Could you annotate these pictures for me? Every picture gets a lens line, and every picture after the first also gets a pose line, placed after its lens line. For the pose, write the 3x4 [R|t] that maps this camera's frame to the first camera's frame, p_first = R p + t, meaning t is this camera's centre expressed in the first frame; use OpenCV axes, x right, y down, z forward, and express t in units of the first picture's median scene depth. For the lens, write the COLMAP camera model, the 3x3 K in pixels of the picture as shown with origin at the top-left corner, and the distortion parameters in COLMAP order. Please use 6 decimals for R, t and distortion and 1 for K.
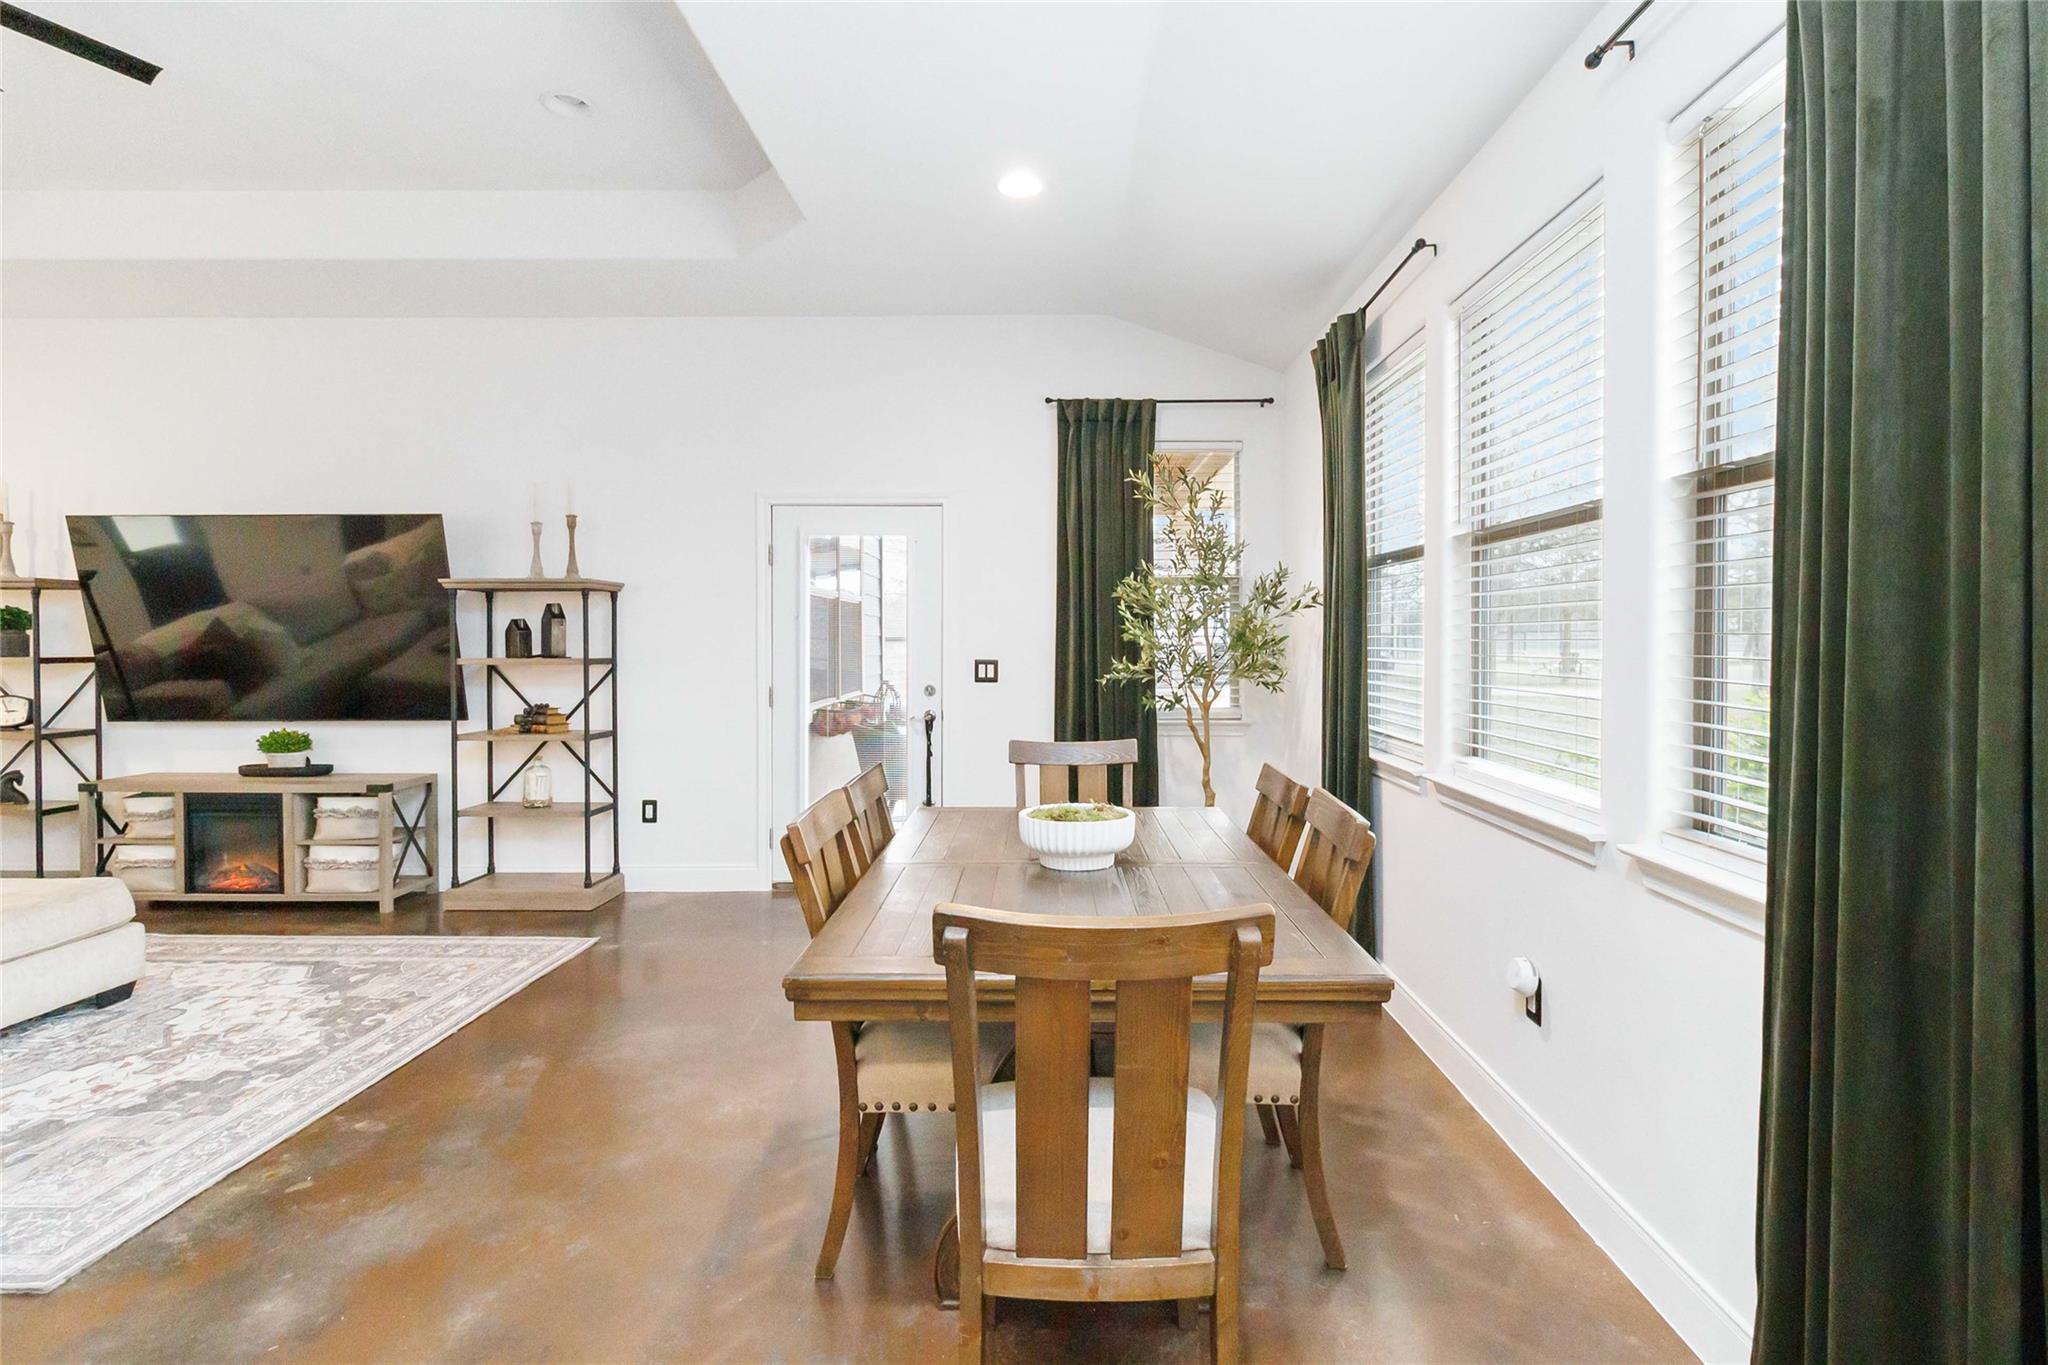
lens RADIAL K [[970.8, 0, 1025.8], [0, 970.8, 663.0], [0, 0, 1]] dist [0.001756, 0.000192]
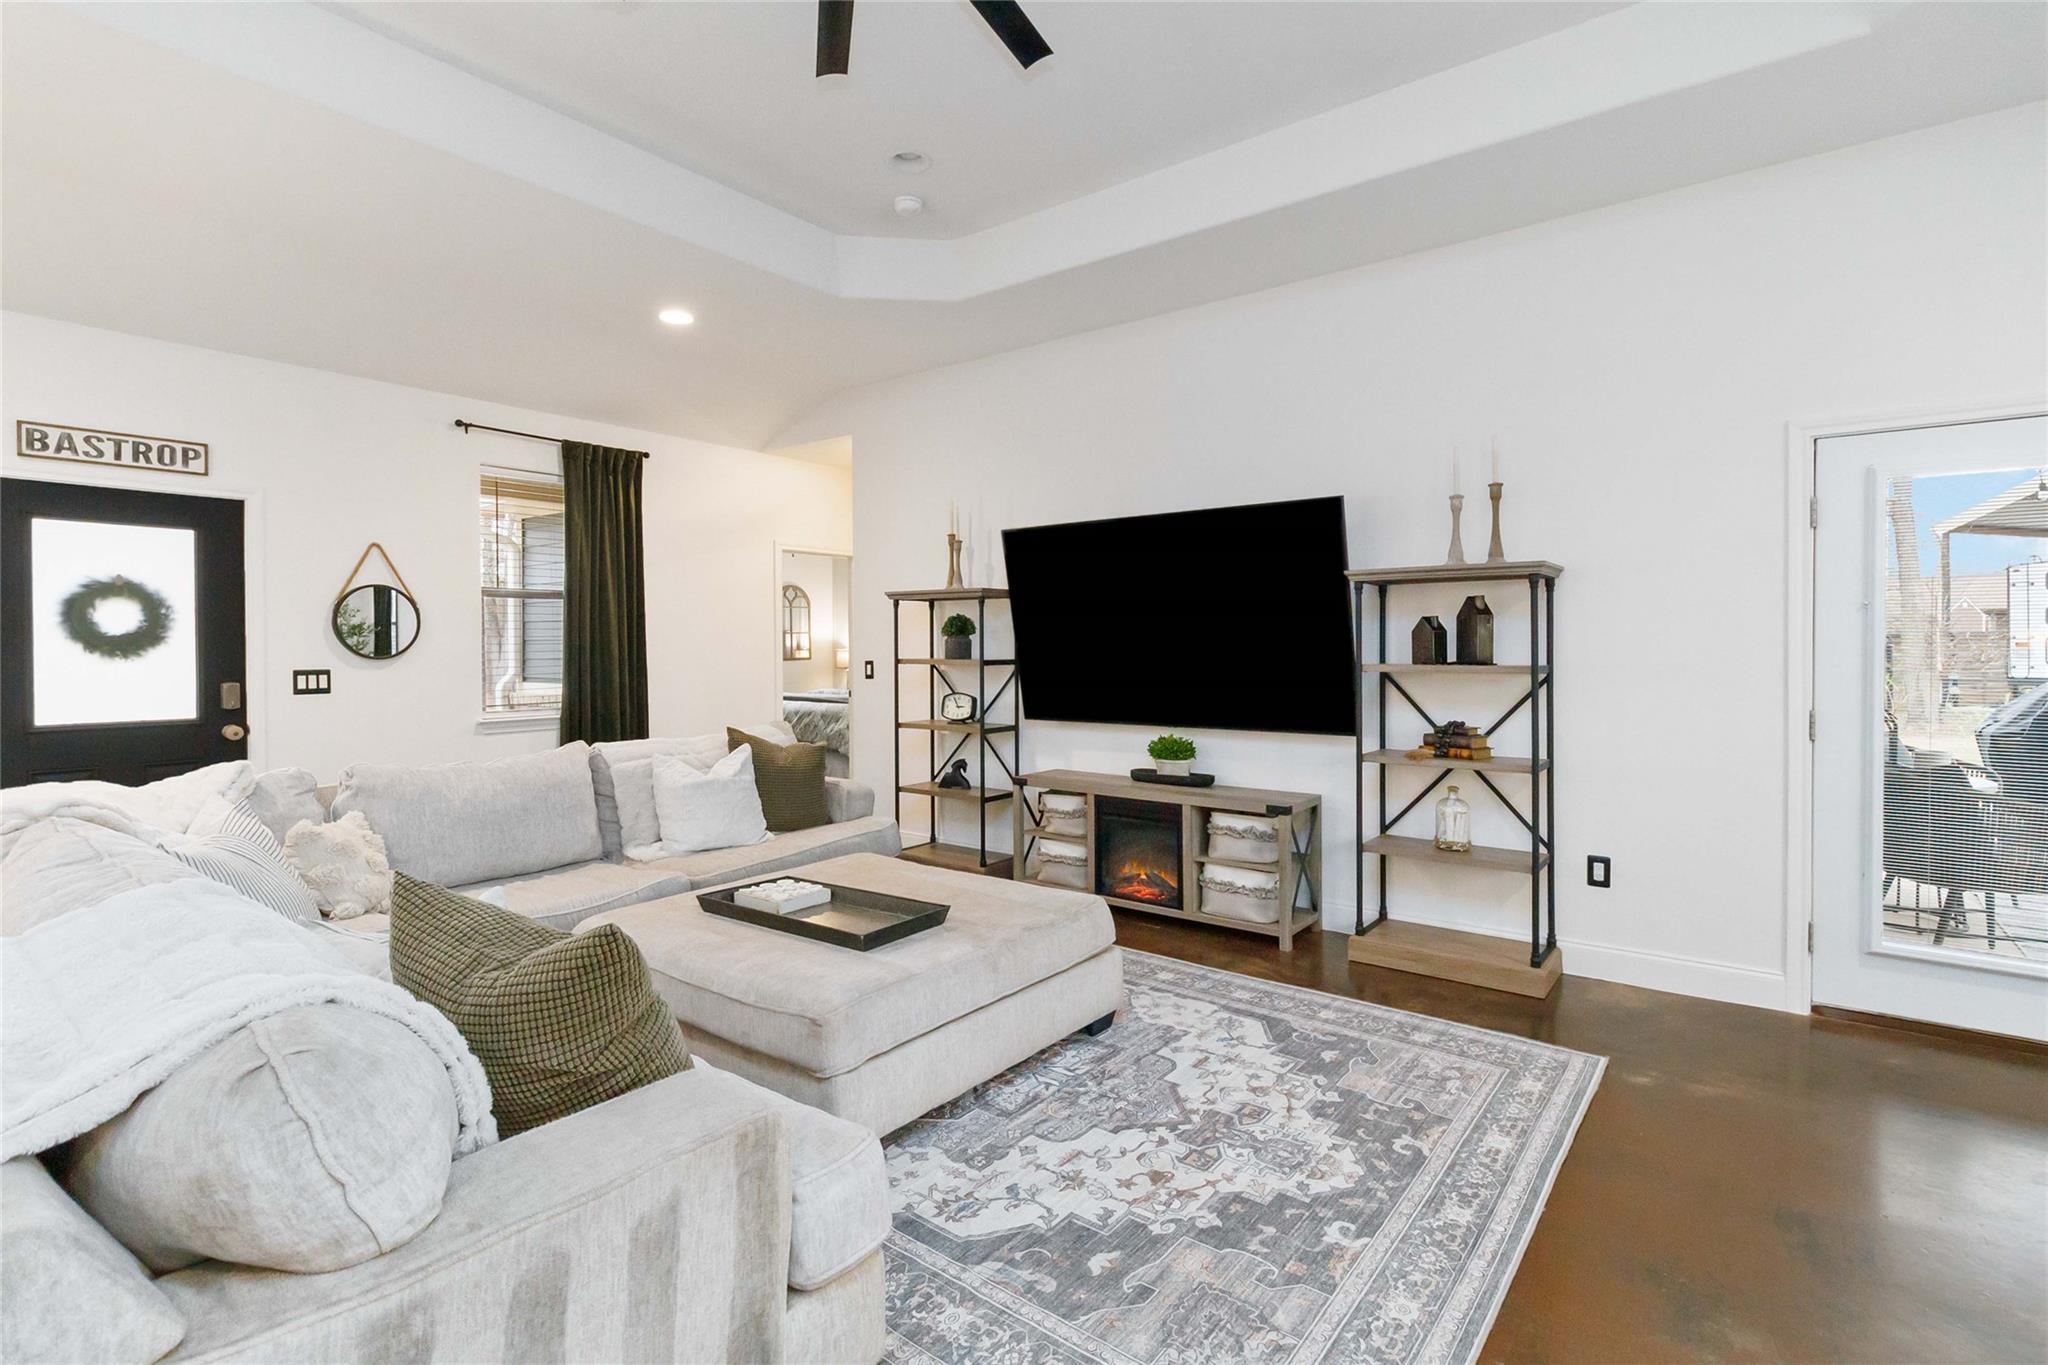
lens RADIAL K [[970.8, 0, 1030.0], [0, 970.8, 678.7], [0, 0, 1]] dist [0.001756, 0.000192]
pose [[0.796008, 0.018437, -0.605005, -0.299589], [-0.010895, 0.999810, 0.016133, -0.002685], [0.605188, -0.006250, 0.796058, 0.149568]]
